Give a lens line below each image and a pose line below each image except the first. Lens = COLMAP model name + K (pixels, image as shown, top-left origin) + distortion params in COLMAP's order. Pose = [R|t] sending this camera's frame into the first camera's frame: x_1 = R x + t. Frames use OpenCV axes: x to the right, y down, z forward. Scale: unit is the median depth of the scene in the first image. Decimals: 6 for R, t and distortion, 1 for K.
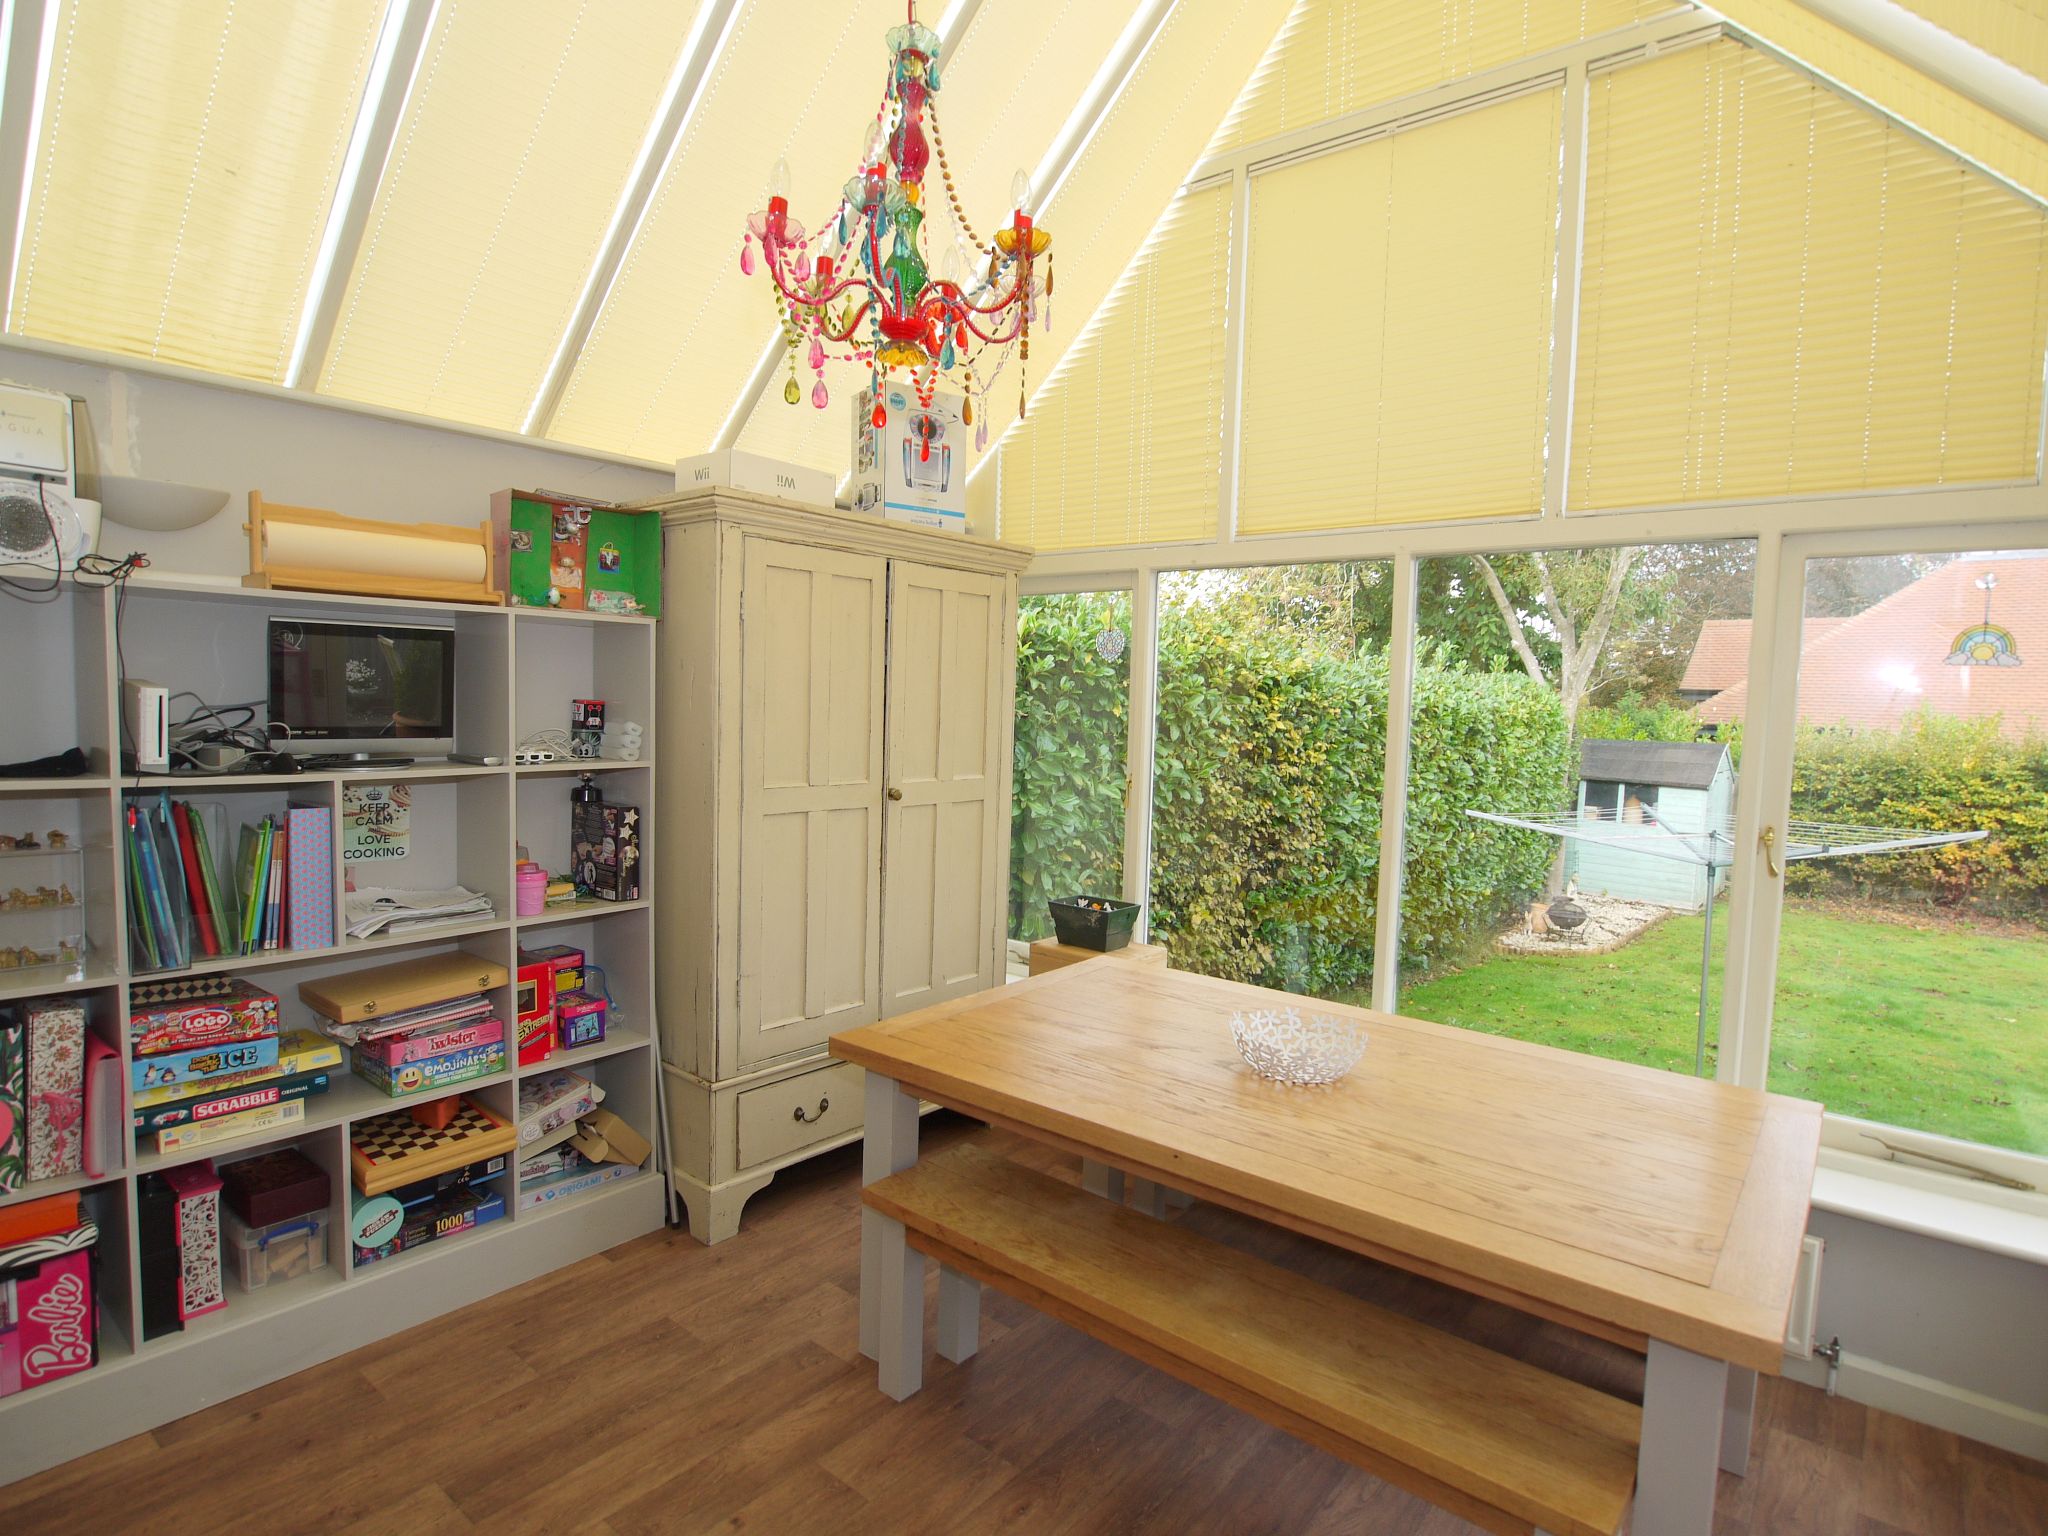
lens RADIAL K [[1085.1, 0, 1023.5], [0, 1085.1, 769.3], [0, 0, 1]] dist [-0.009510, -0.002378]
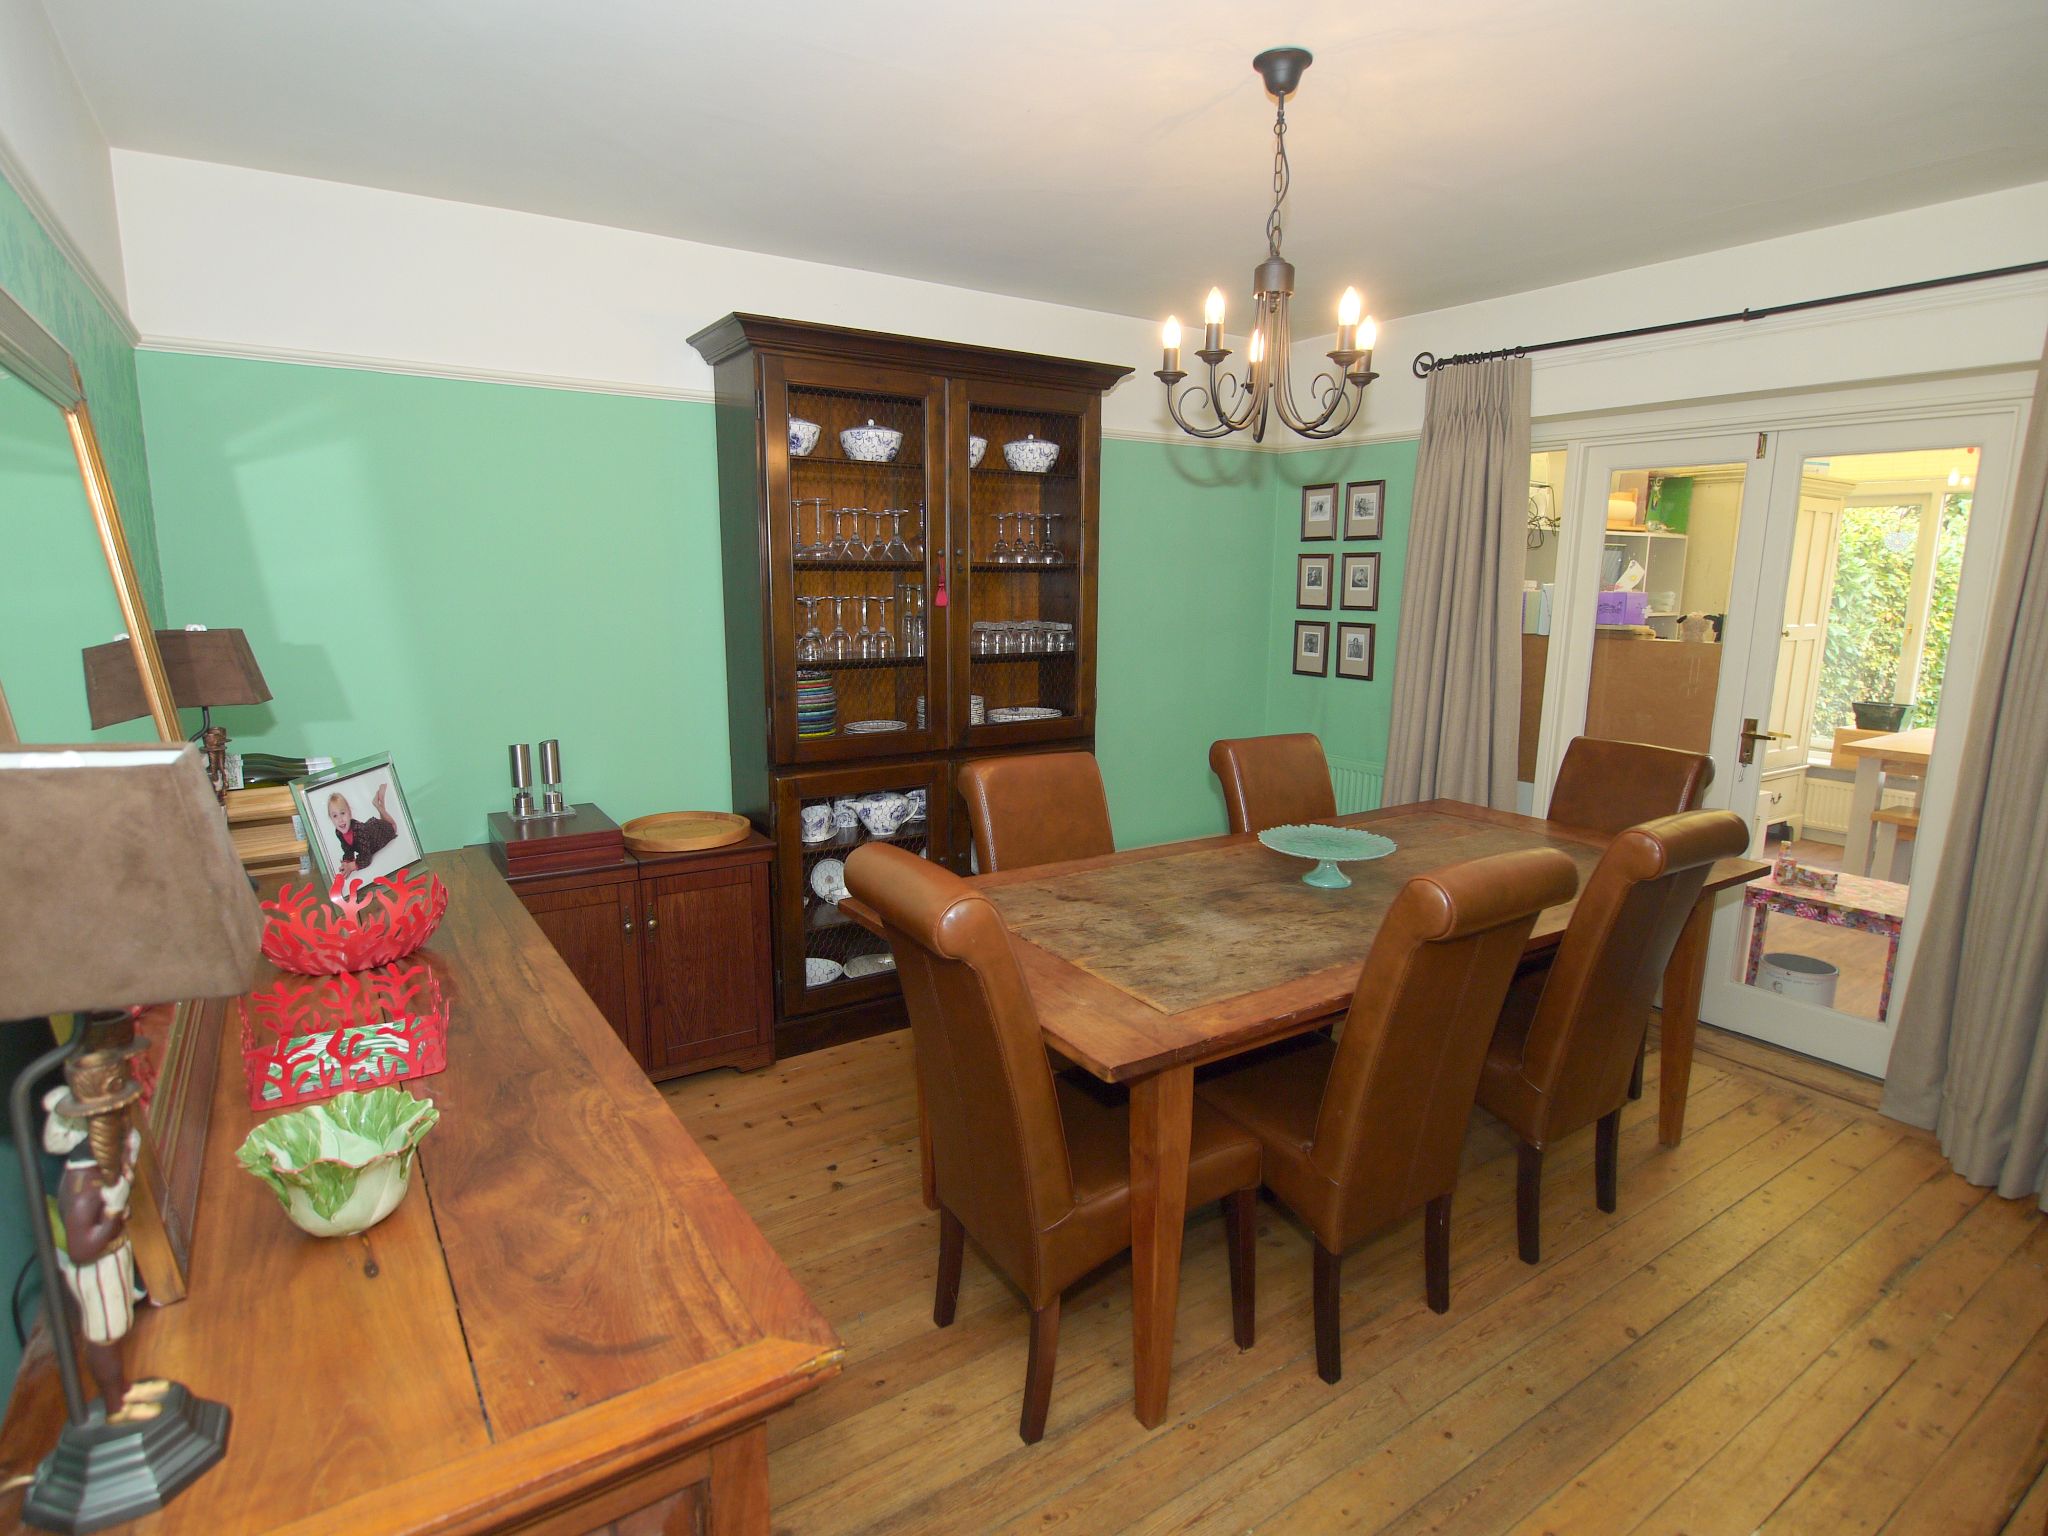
lens RADIAL K [[1085.1, 0, 1025.6], [0, 1085.1, 772.7], [0, 0, 1]] dist [-0.009510, -0.002378]
pose [[0.958573, 0.039306, -0.282122, -0.429869], [-0.008109, 0.993798, 0.110905, 0.034815], [0.284732, -0.104023, 0.952947, -0.557950]]
